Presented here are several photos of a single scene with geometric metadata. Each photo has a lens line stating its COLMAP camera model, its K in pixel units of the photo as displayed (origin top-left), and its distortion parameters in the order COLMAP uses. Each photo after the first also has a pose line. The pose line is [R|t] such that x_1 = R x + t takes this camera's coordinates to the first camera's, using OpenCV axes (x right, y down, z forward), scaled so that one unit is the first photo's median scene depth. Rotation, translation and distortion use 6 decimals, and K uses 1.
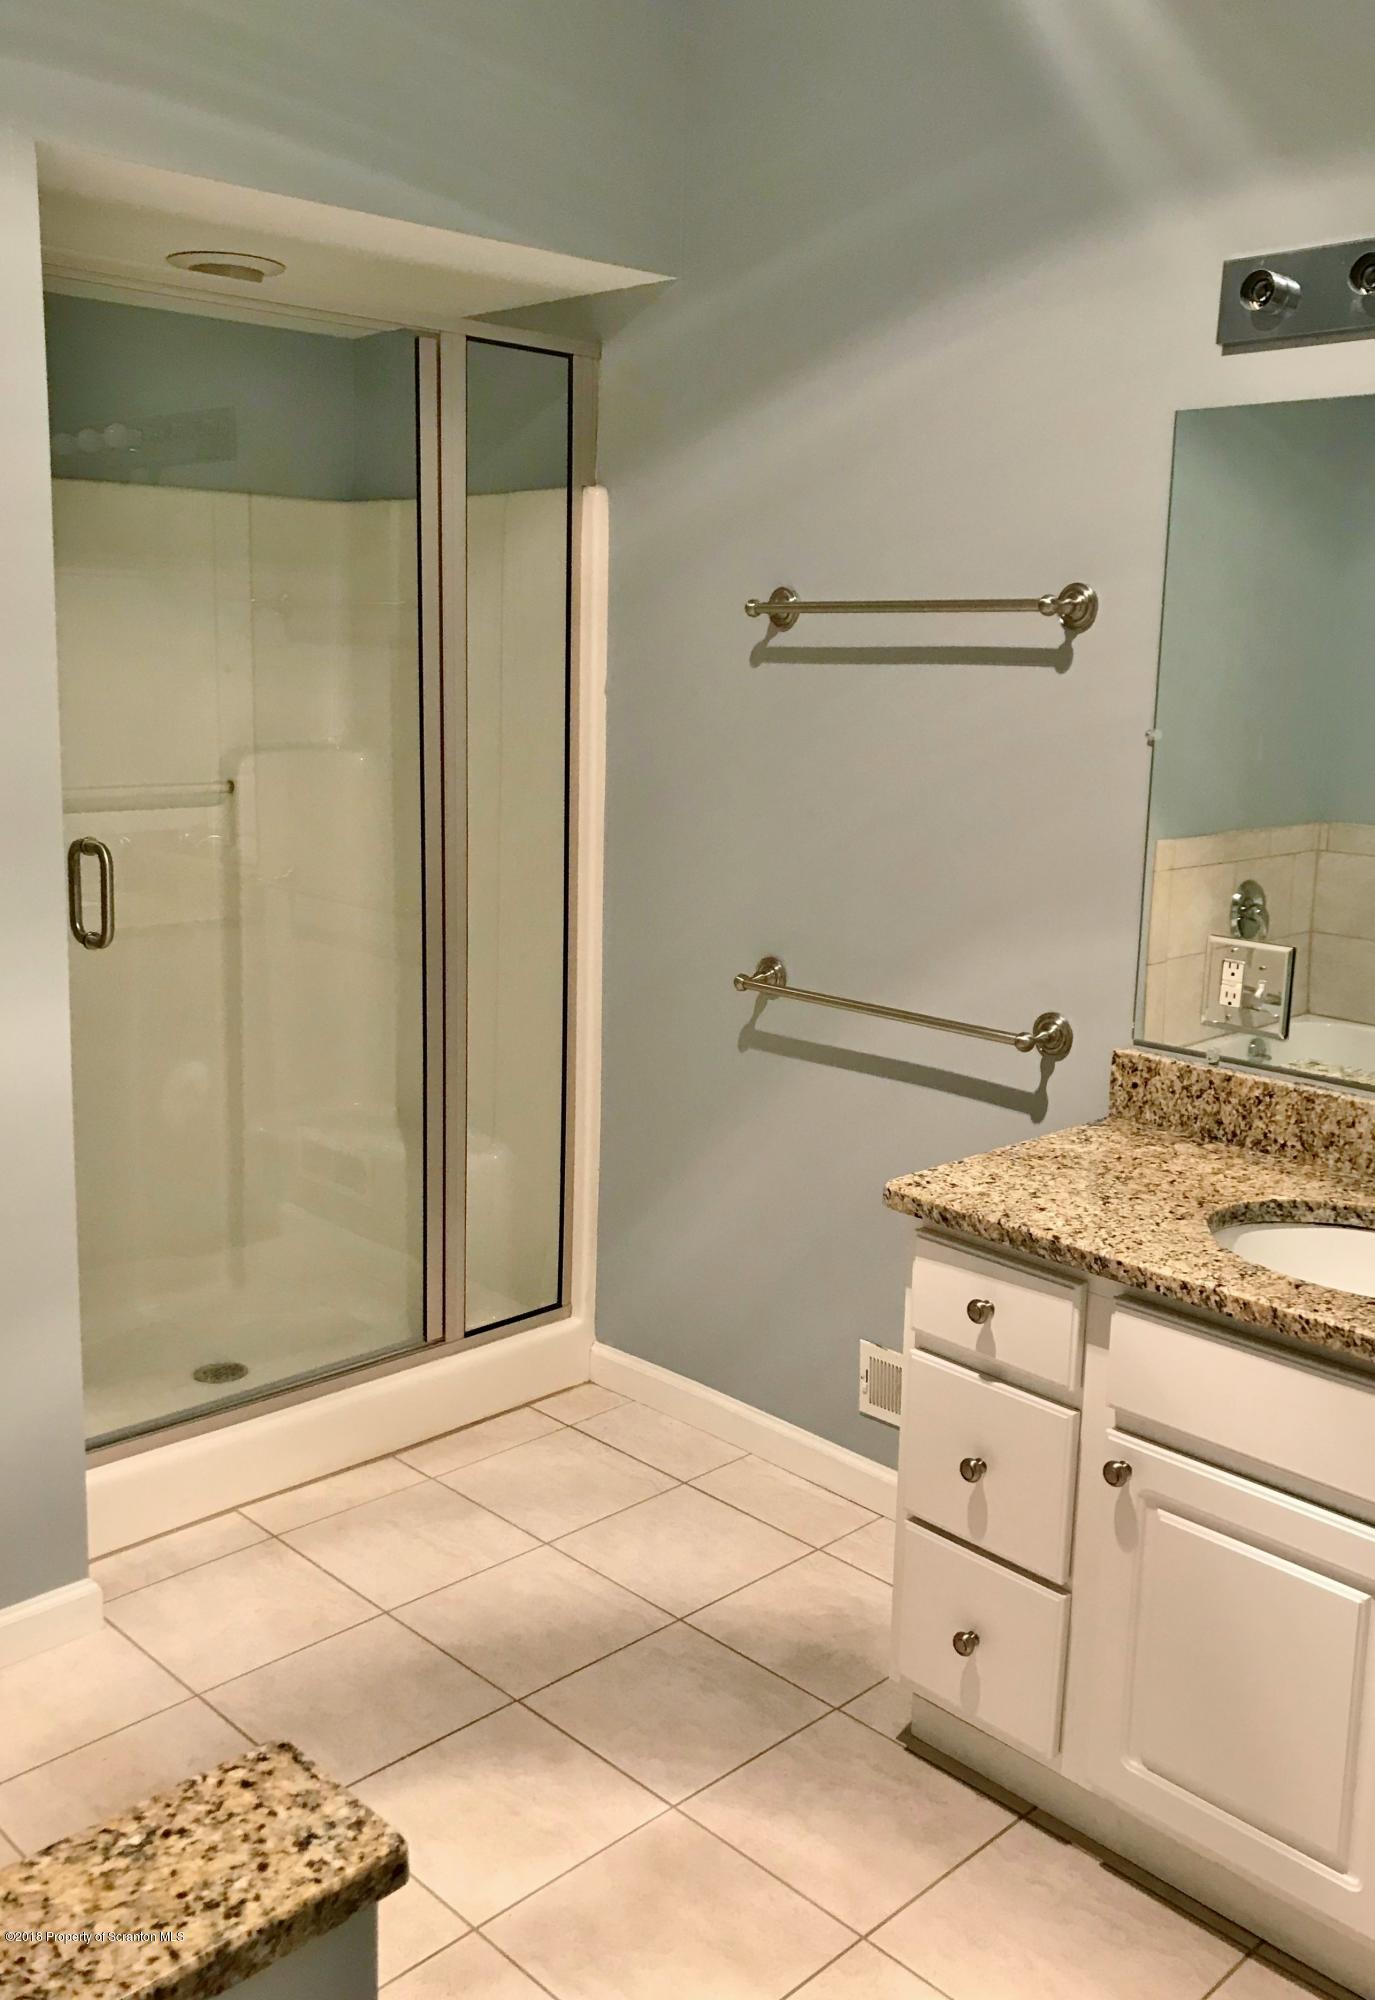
lens RADIAL K [[1777.1, 0, 687.5], [0, 1777.1, 1000.0], [0, 0, 1]] dist [0.045556, -0.009089]
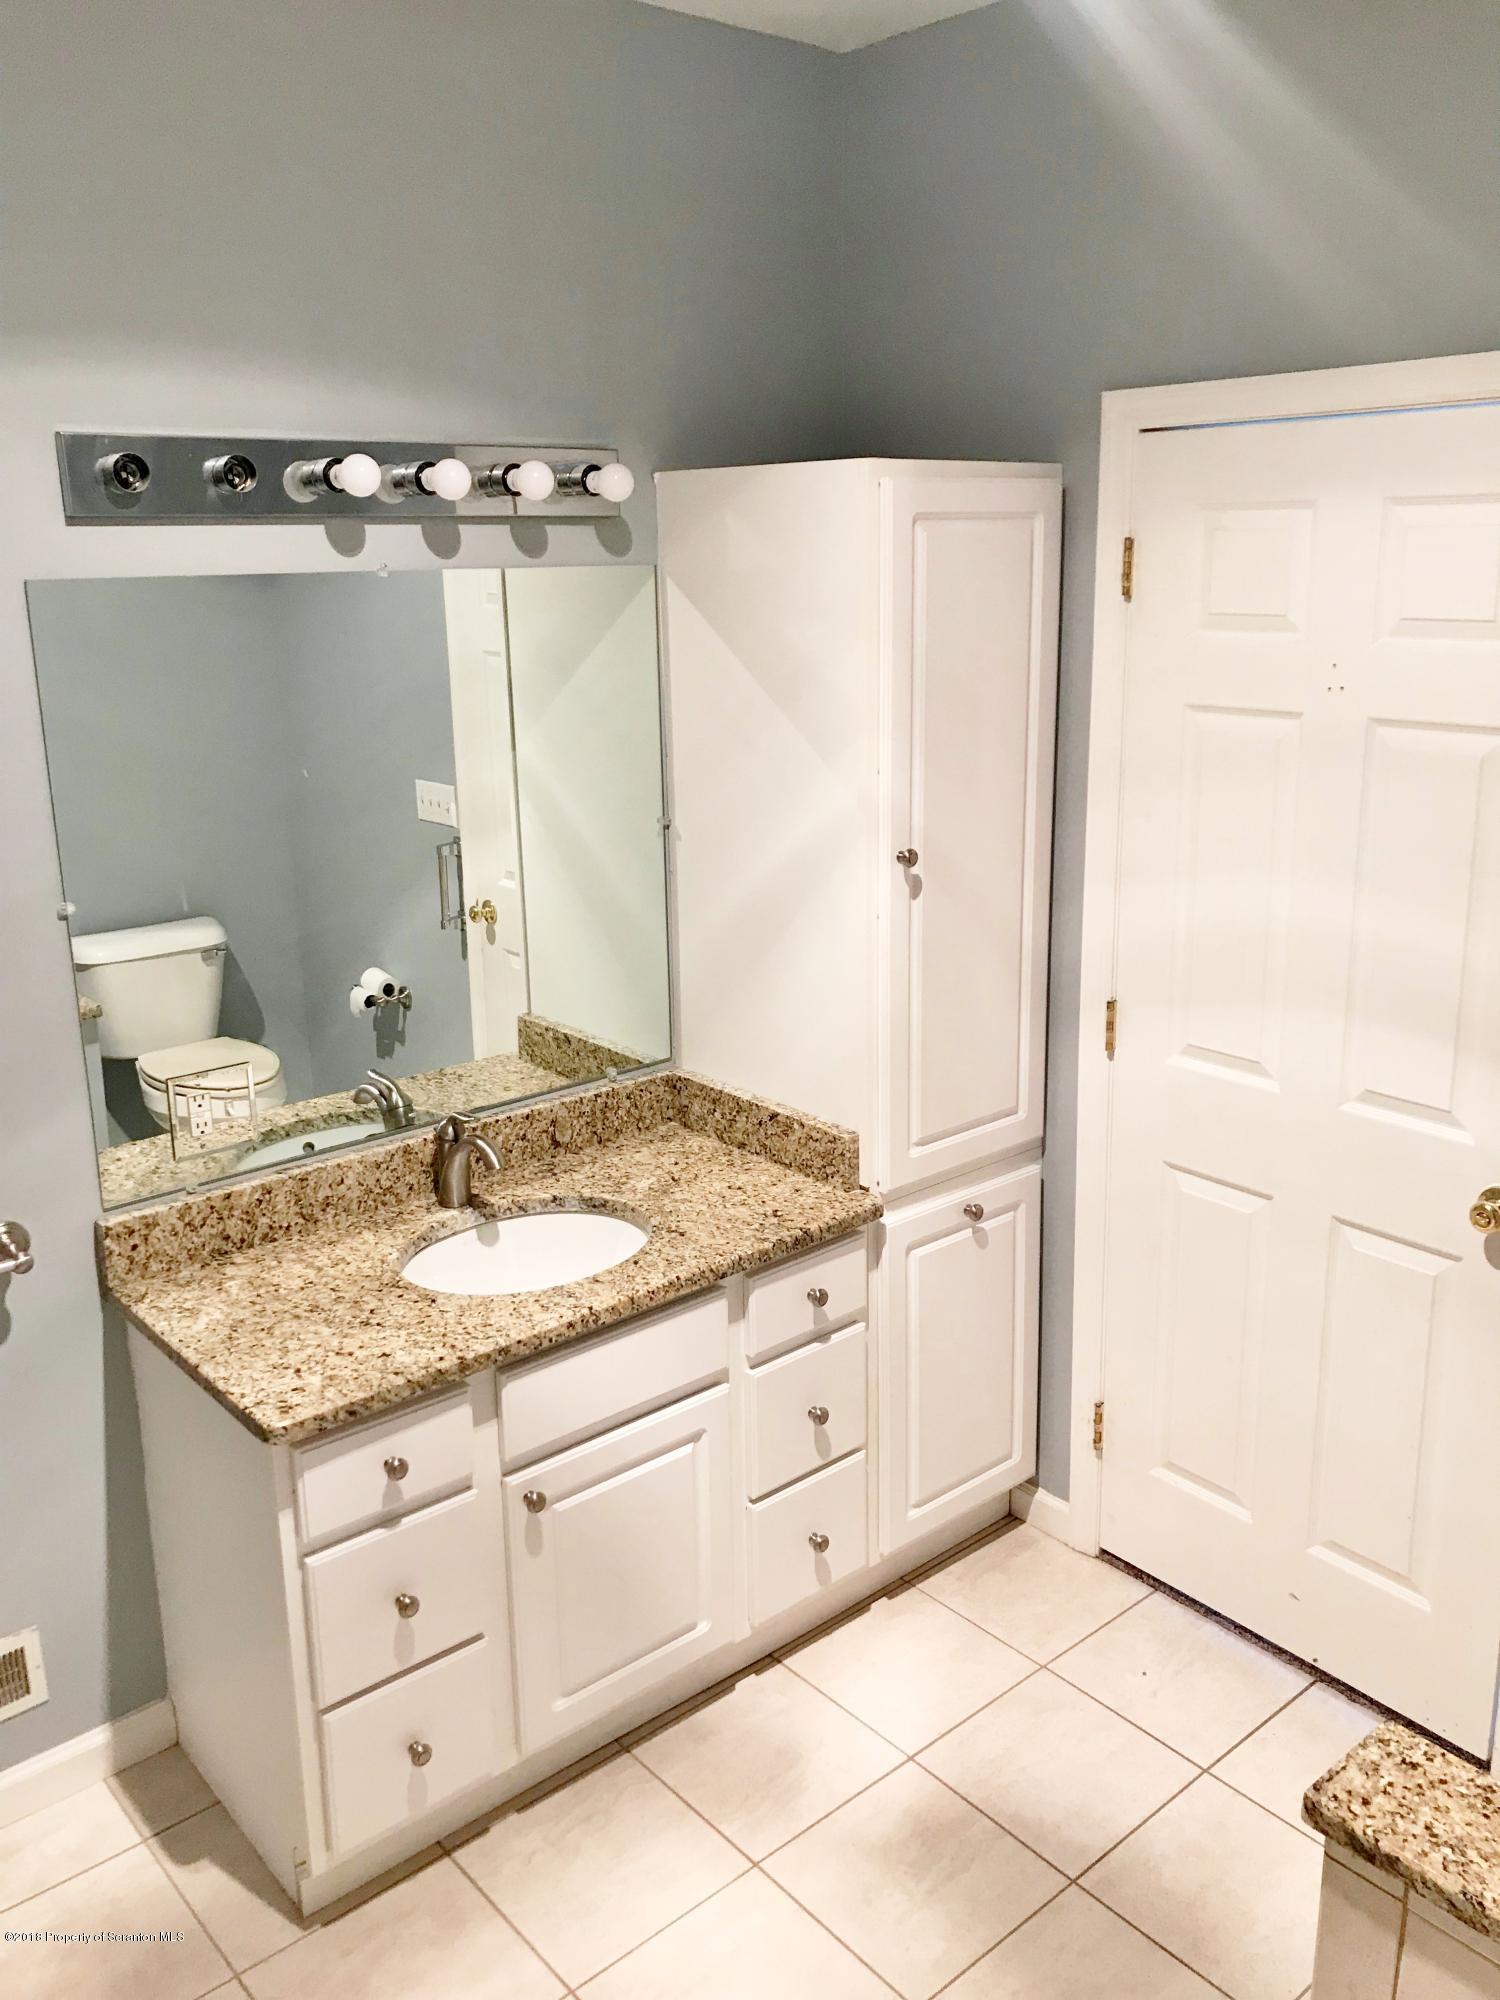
lens RADIAL K [[1688.5, 0, 750.0], [0, 1688.5, 1000.0], [0, 0, 1]] dist [0.042811, -0.053612]
pose [[0.050641, -0.293428, 0.954639, -0.653000], [0.211112, 0.937411, 0.276933, -0.297390], [-0.976149, 0.187511, 0.109418, 0.583421]]
